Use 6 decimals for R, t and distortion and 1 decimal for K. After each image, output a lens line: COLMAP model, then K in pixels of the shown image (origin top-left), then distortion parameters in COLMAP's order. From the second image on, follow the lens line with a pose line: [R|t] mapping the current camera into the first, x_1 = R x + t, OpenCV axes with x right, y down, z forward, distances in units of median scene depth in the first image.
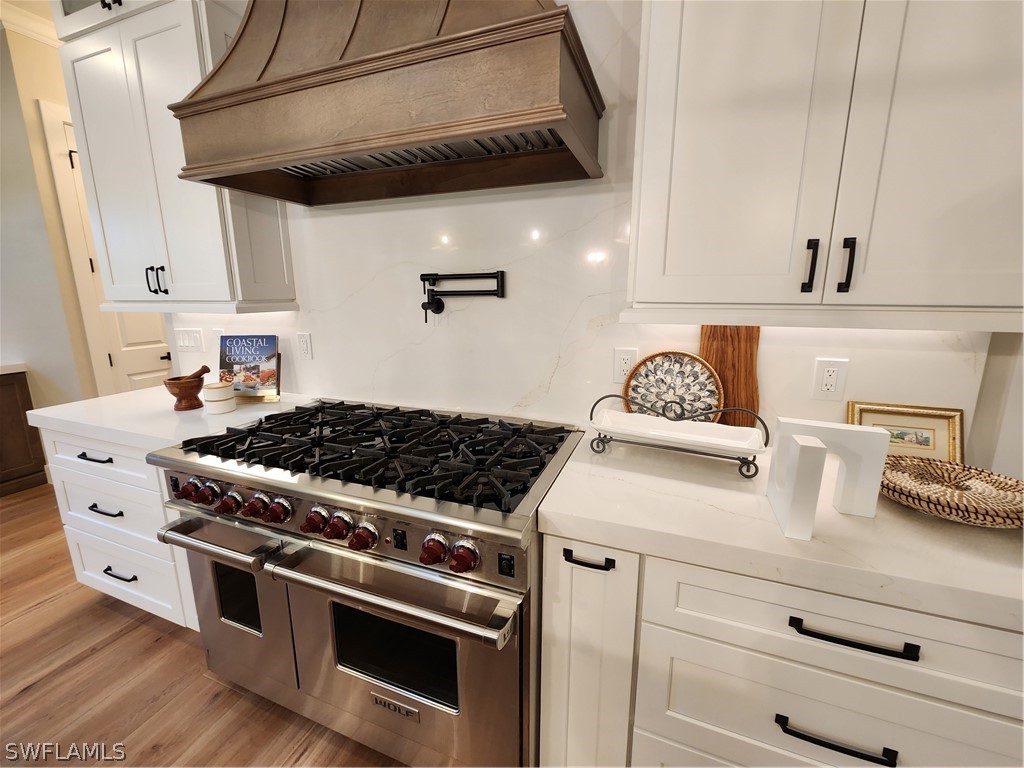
lens RADIAL K [[417.7, 0, 508.4], [0, 417.7, 375.1], [0, 0, 1]] dist [-0.000695, -0.000050]
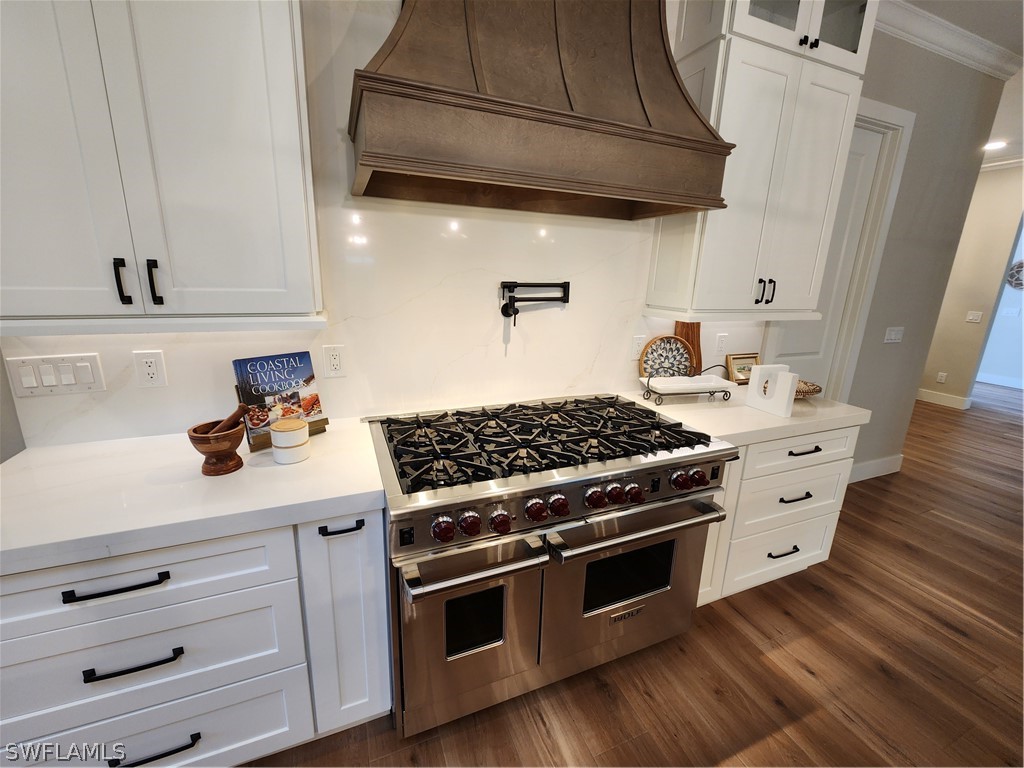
lens RADIAL K [[417.7, 0, 508.4], [0, 417.7, 375.1], [0, 0, 1]] dist [-0.000695, -0.000050]
pose [[0.727151, -0.138729, 0.672314, -1.025504], [0.102917, 0.990329, 0.093039, -0.106978], [-0.678719, 0.001539, 0.734396, 0.200775]]
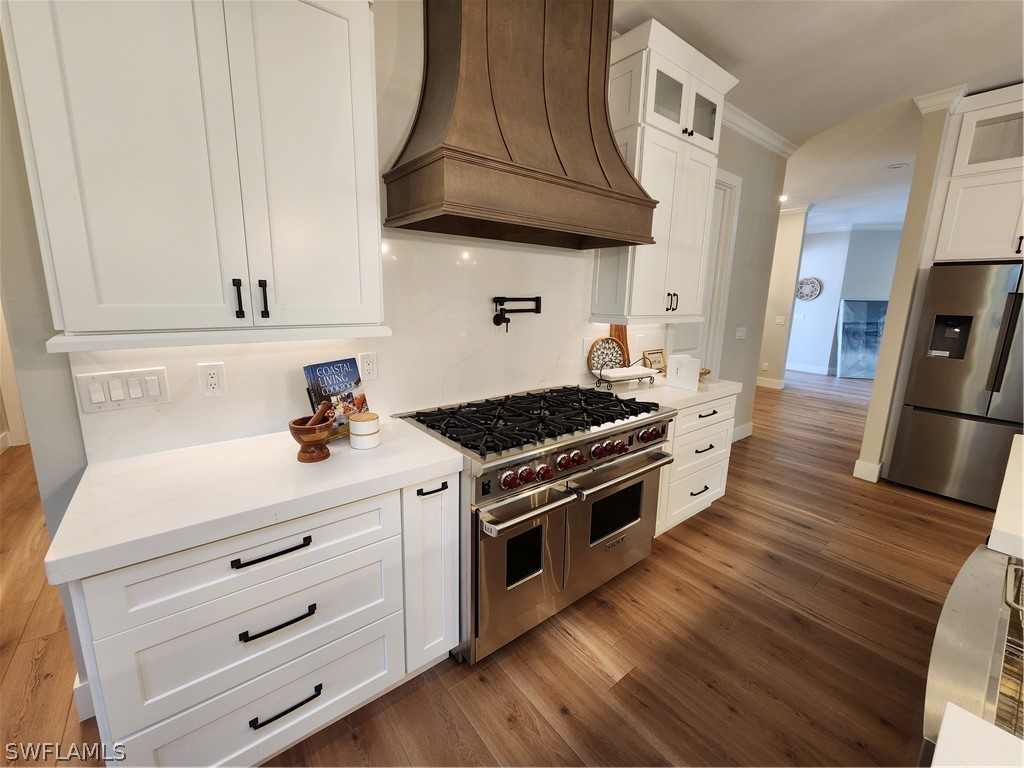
lens RADIAL K [[417.7, 0, 508.4], [0, 417.7, 375.1], [0, 0, 1]] dist [-0.000695, -0.000050]
pose [[0.511332, -0.148550, 0.846447, -1.460733], [0.148142, 0.985439, 0.083452, -0.105911], [-0.846518, 0.082723, 0.525893, 0.290056]]
